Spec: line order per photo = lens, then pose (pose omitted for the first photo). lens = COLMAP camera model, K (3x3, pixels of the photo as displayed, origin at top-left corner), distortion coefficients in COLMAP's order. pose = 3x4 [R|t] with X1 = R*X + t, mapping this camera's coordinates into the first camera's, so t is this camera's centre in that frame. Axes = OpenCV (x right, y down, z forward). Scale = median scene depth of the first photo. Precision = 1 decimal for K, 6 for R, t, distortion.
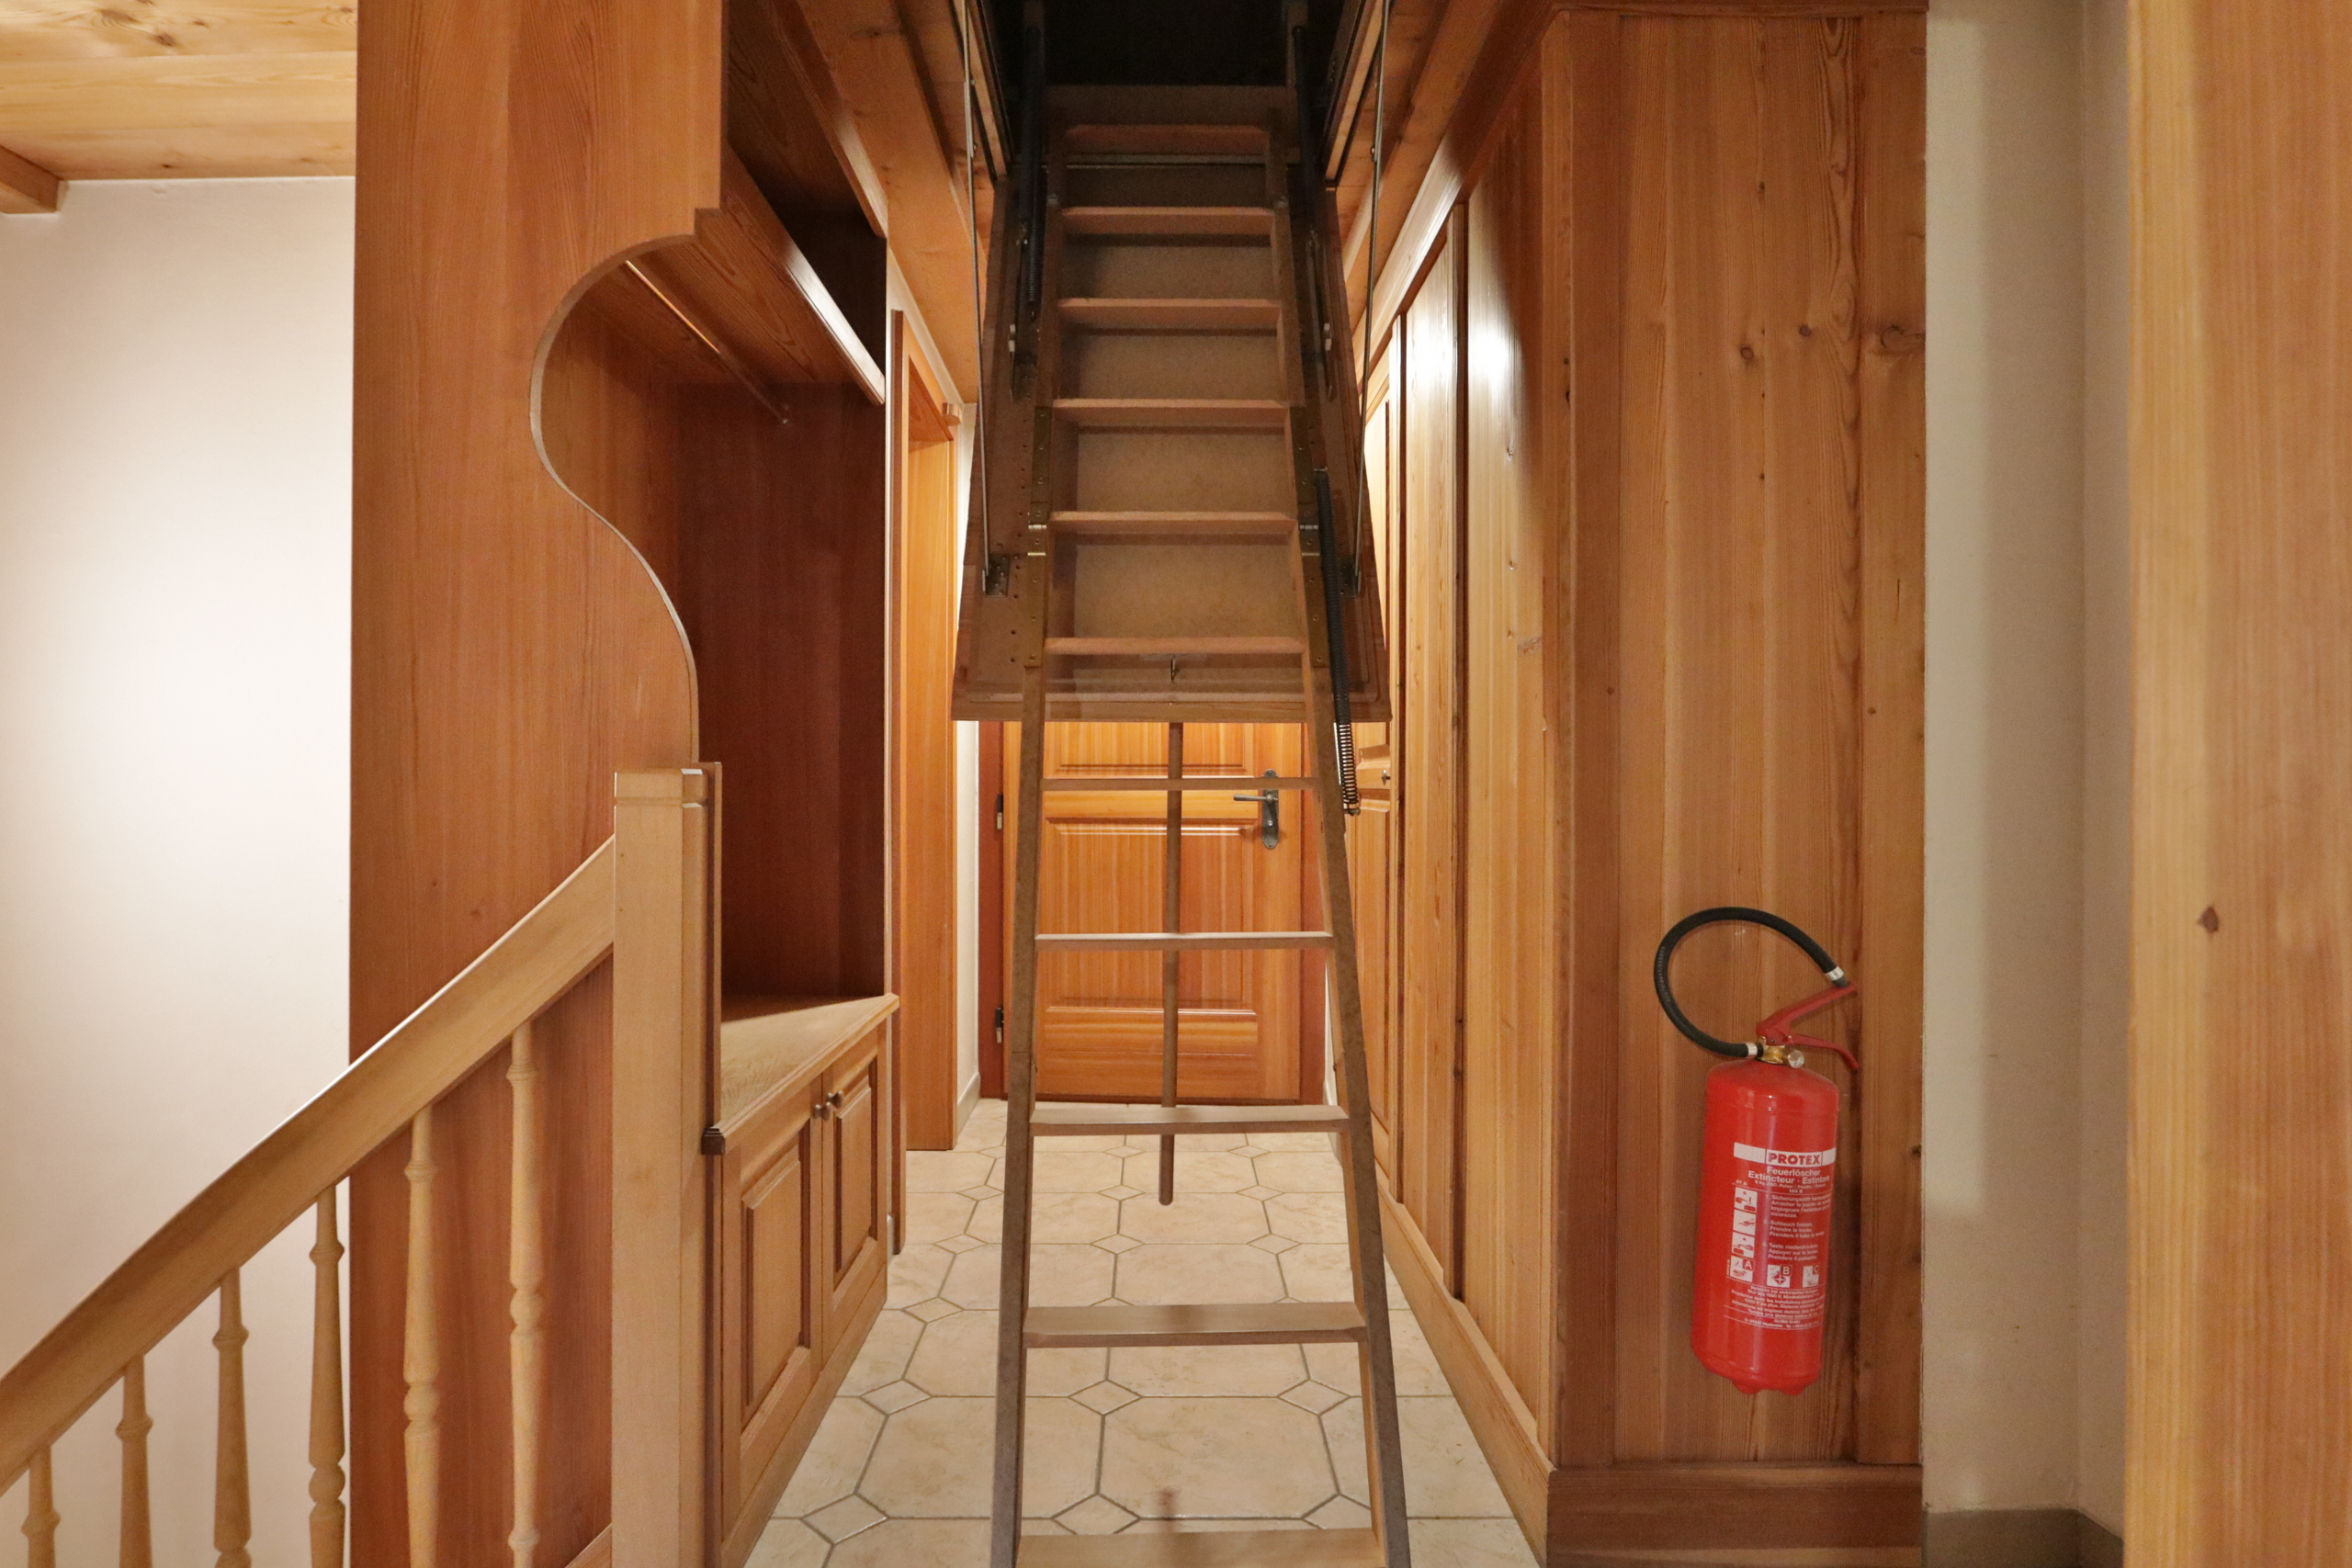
lens RADIAL K [[1274.1, 0, 1177.4], [0, 1274.1, 786.6], [0, 0, 1]] dist [-0.006474, -0.000557]
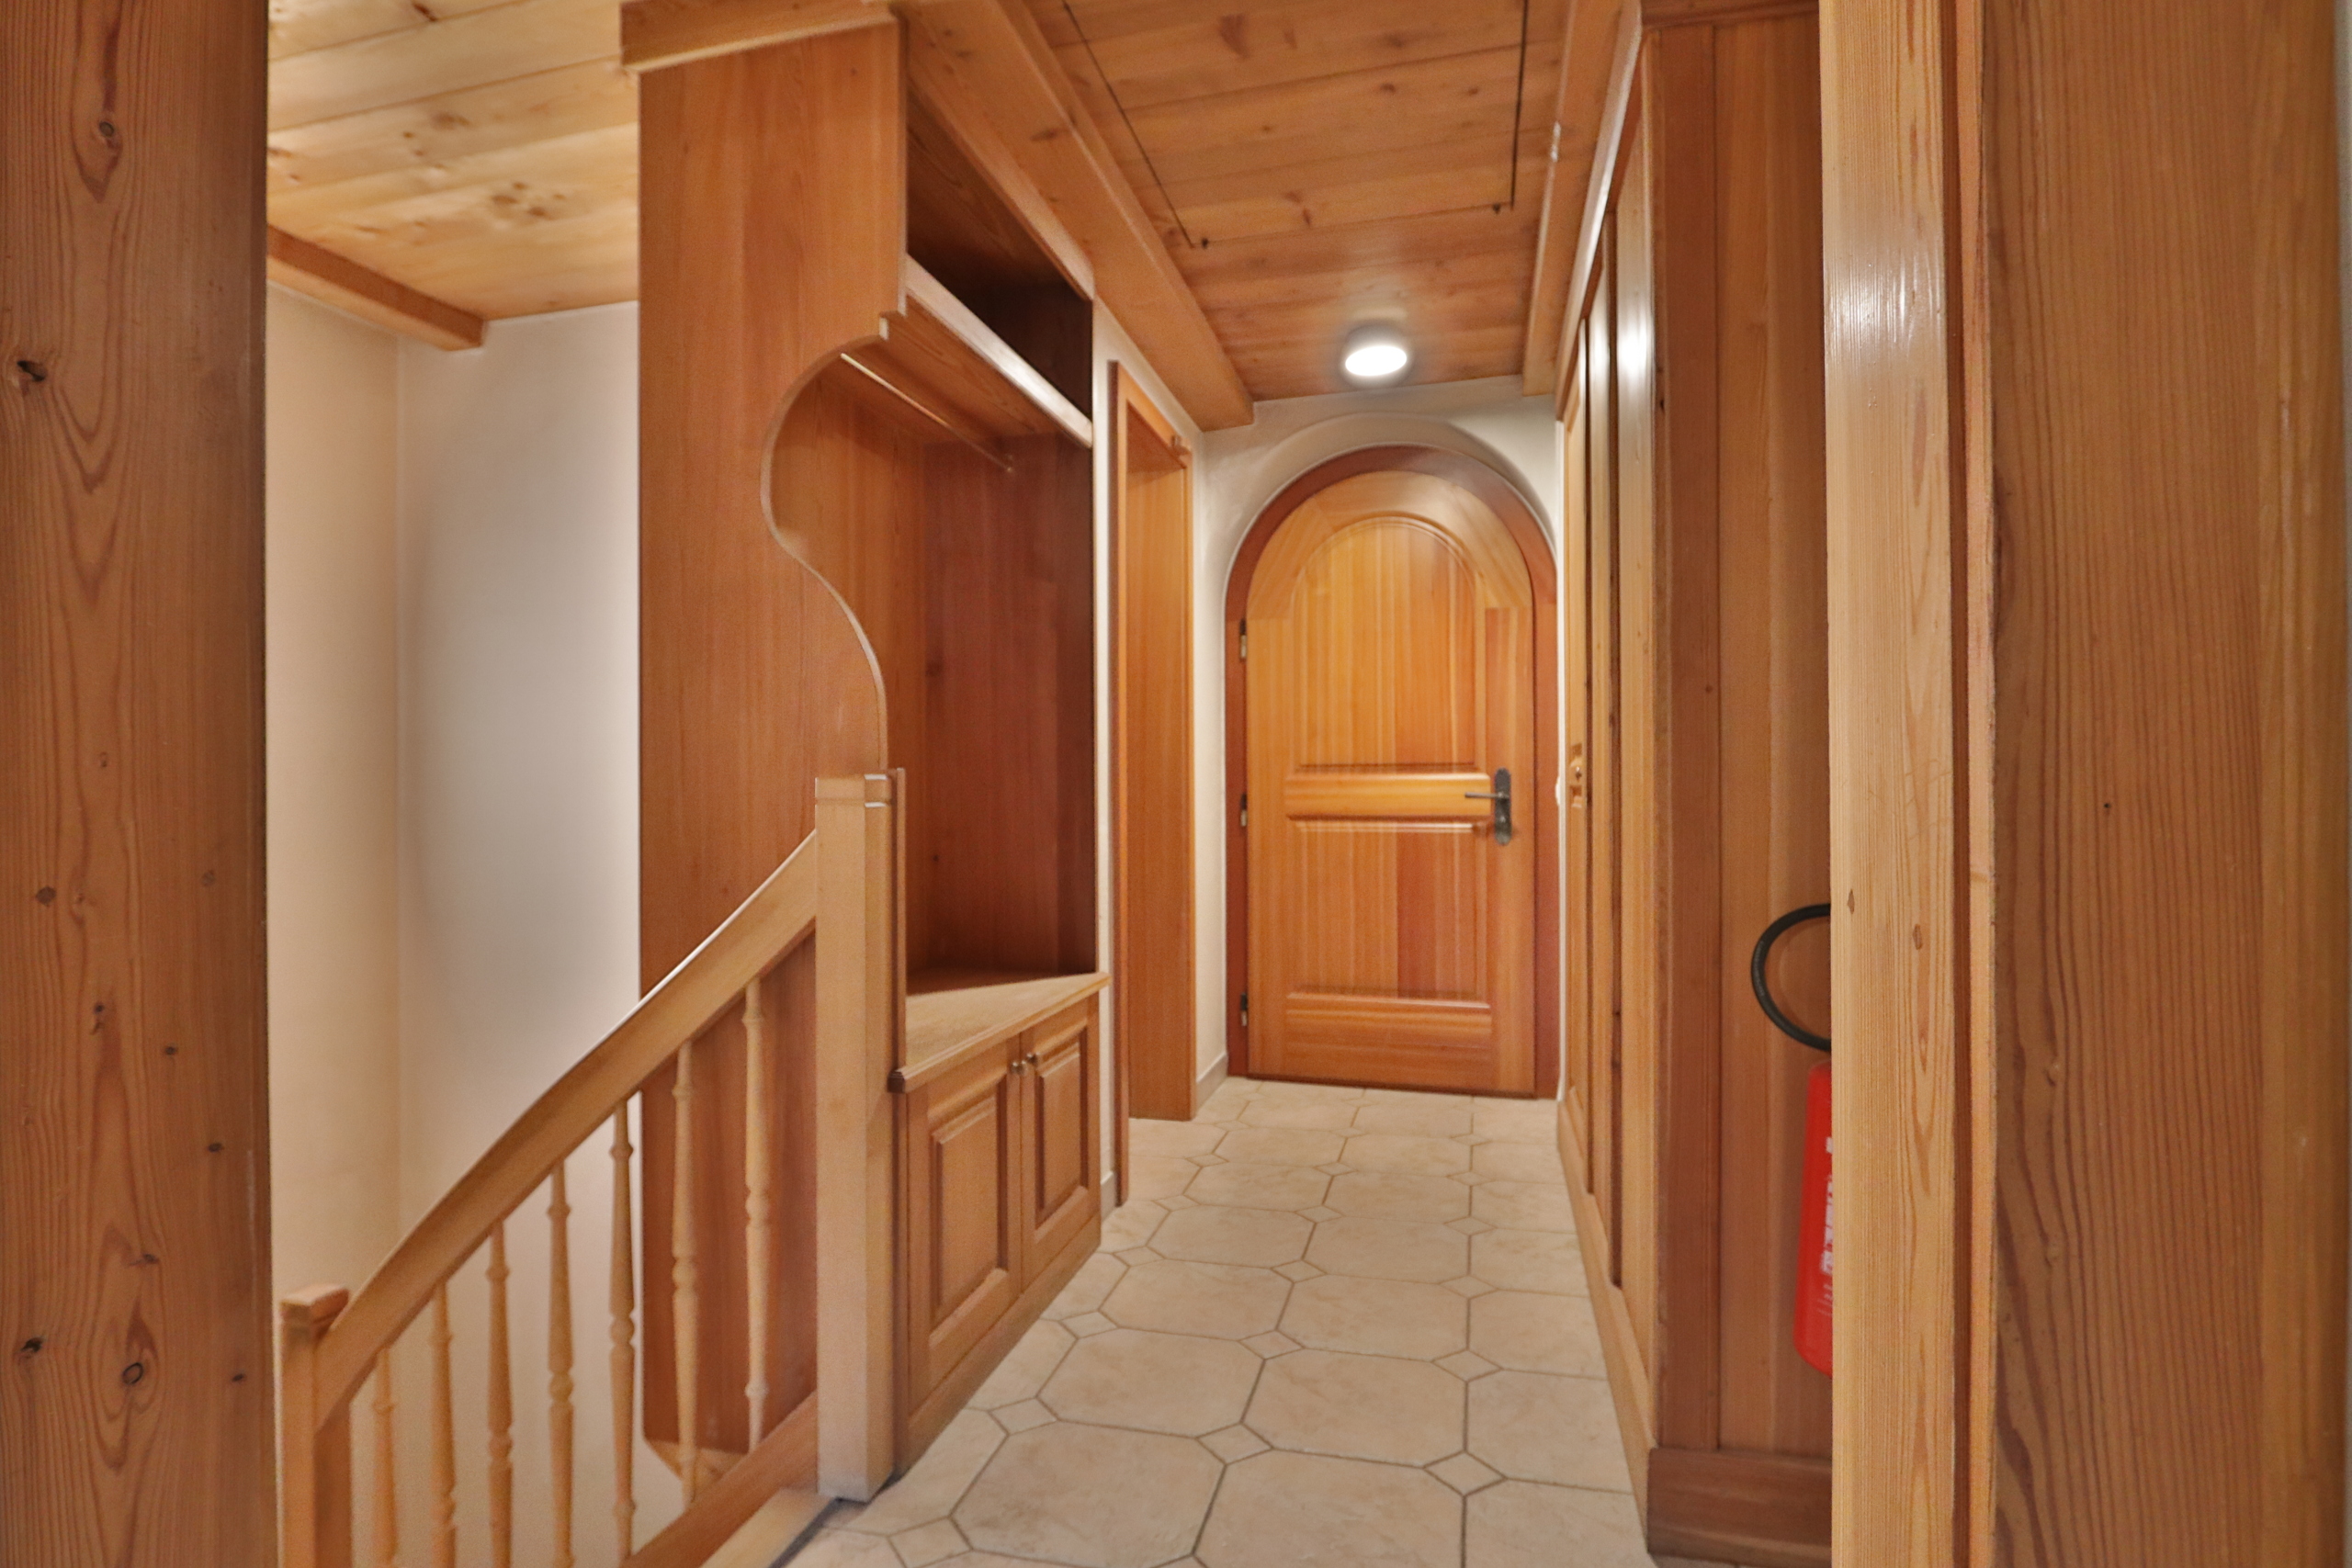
lens RADIAL K [[1251.5, 0, 1176.0], [0, 1251.5, 784.0], [0, 0, 1]] dist [-0.005649, -0.000416]
pose [[0.966801, -0.007656, -0.255416, 0.158272], [0.007465, 0.999971, -0.001718, -0.000584], [0.255422, -0.000245, 0.966830, -0.067492]]
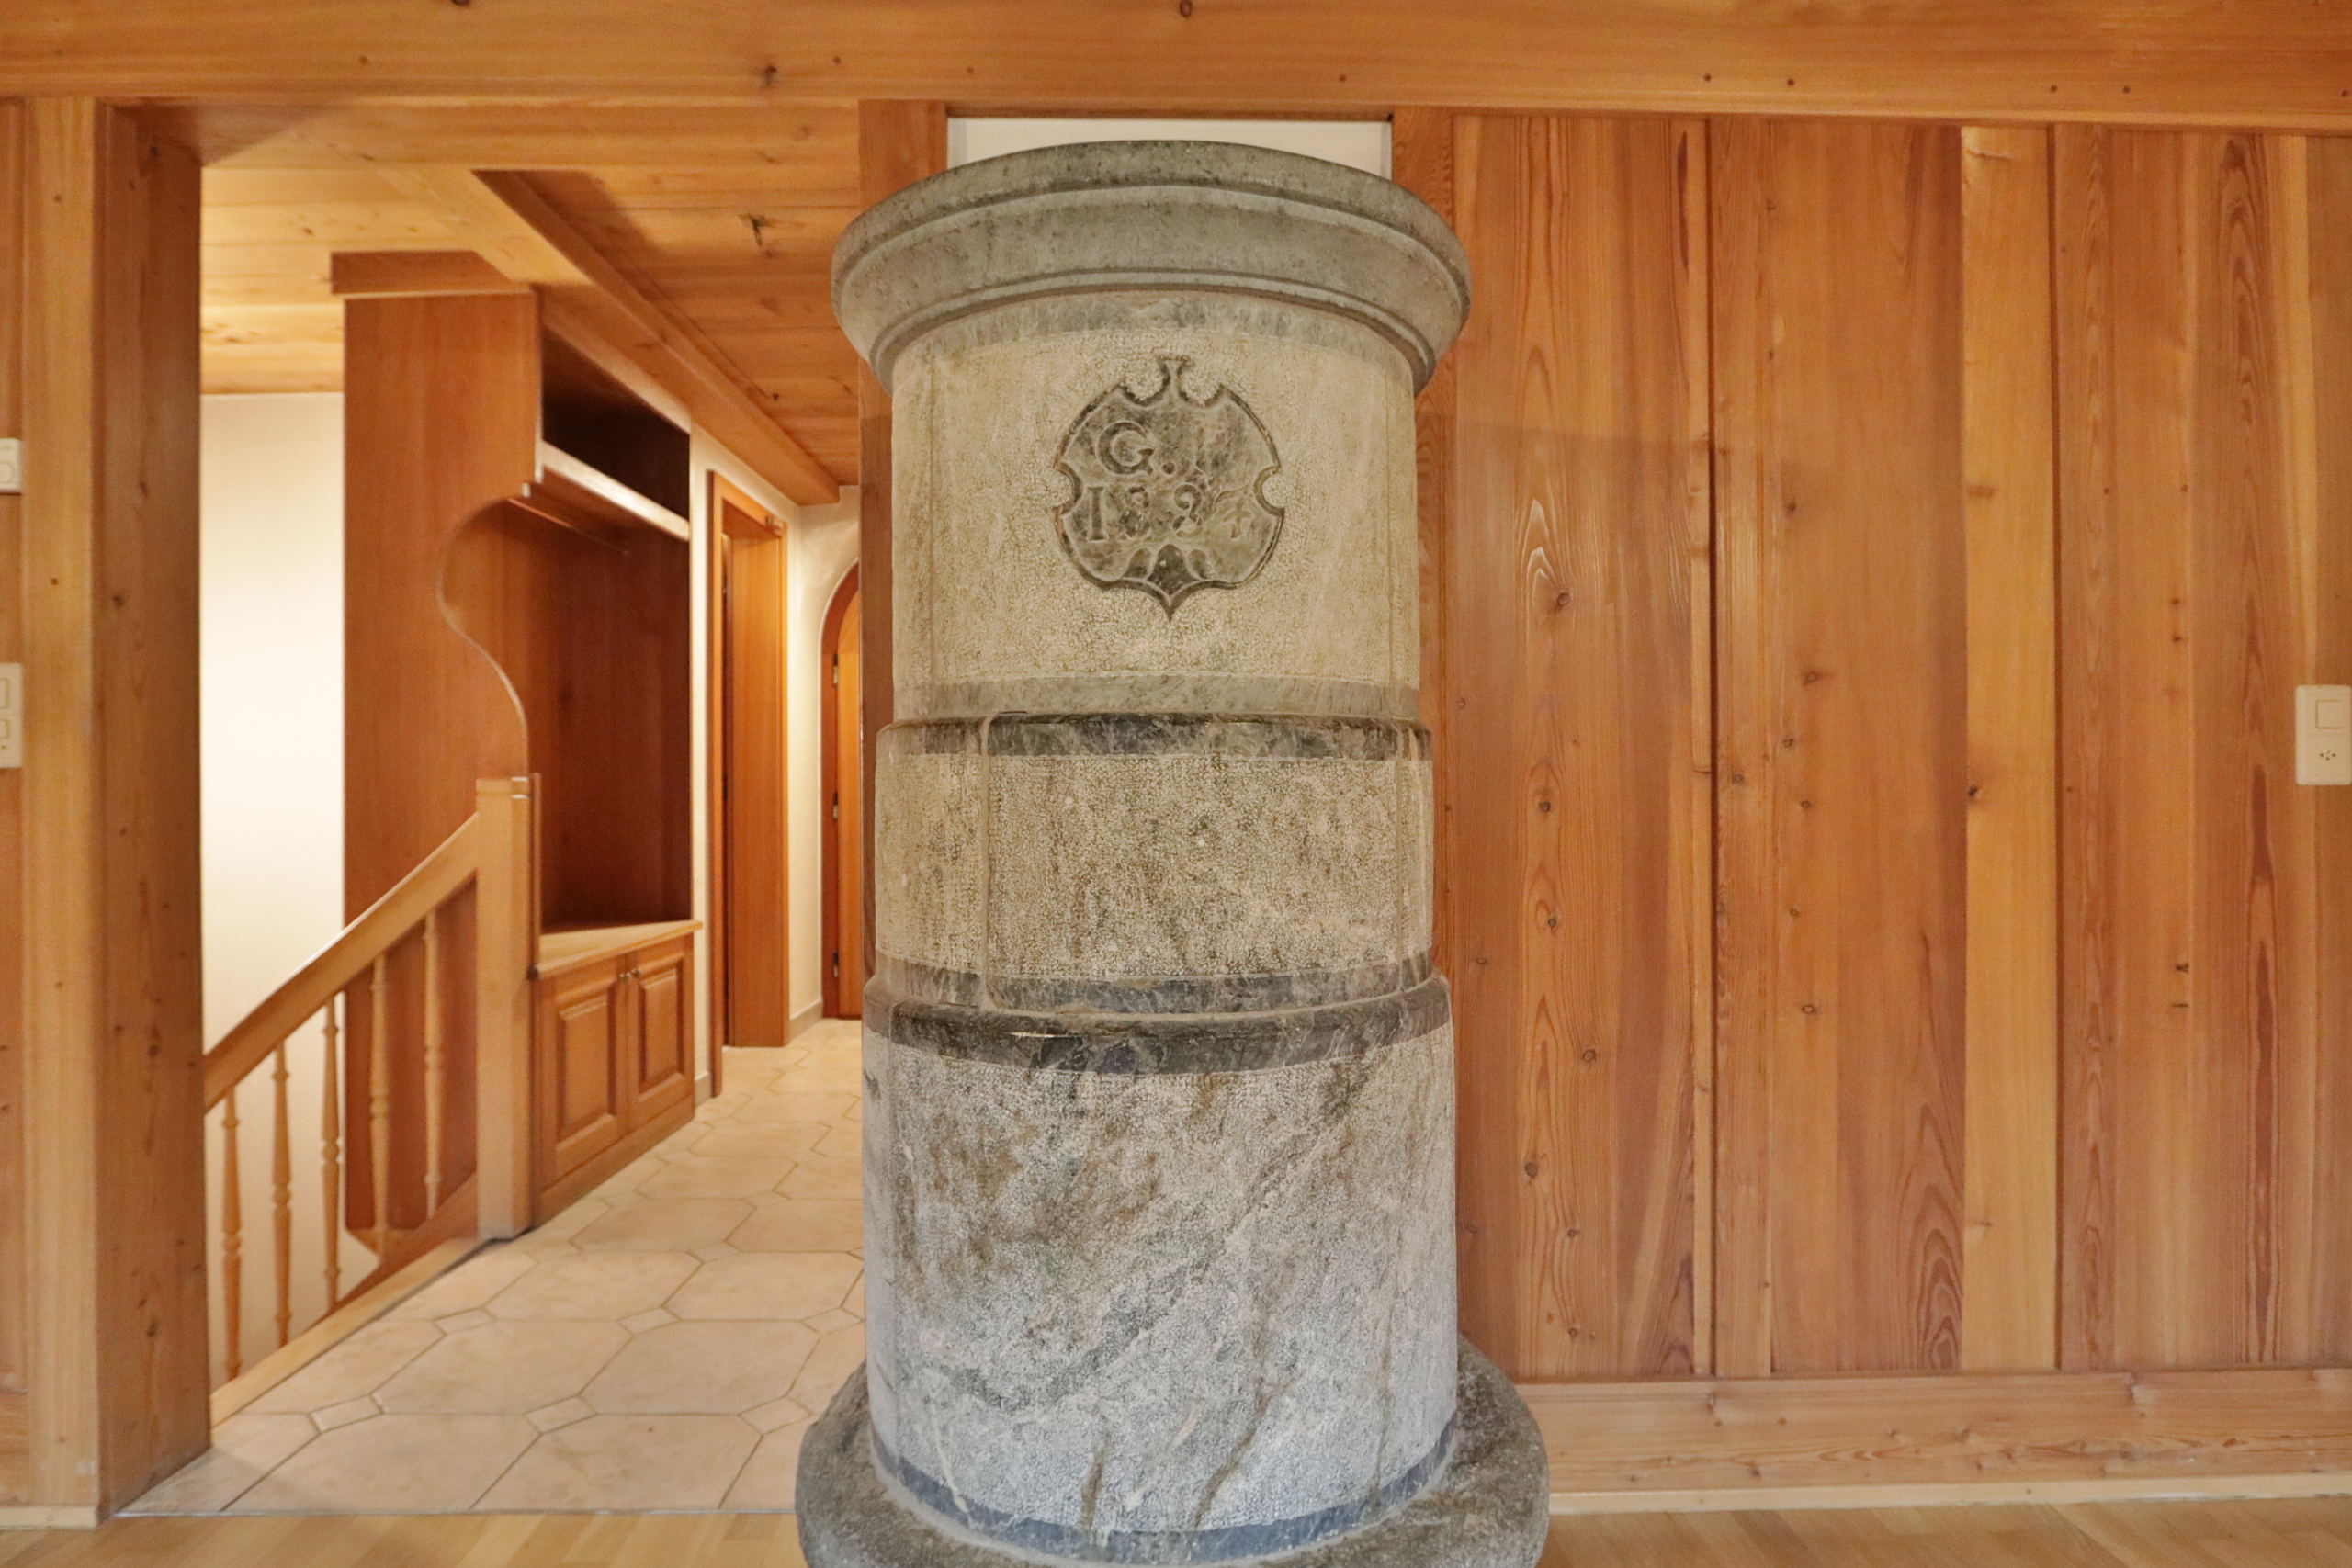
lens RADIAL K [[1251.5, 0, 1176.0], [0, 1251.5, 784.0], [0, 0, 1]] dist [-0.005649, -0.000416]
pose [[0.999980, -0.005822, -0.002503, 0.476836], [0.005820, 0.999983, -0.000878, 0.002657], [0.002508, 0.000863, 0.999996, -0.685945]]
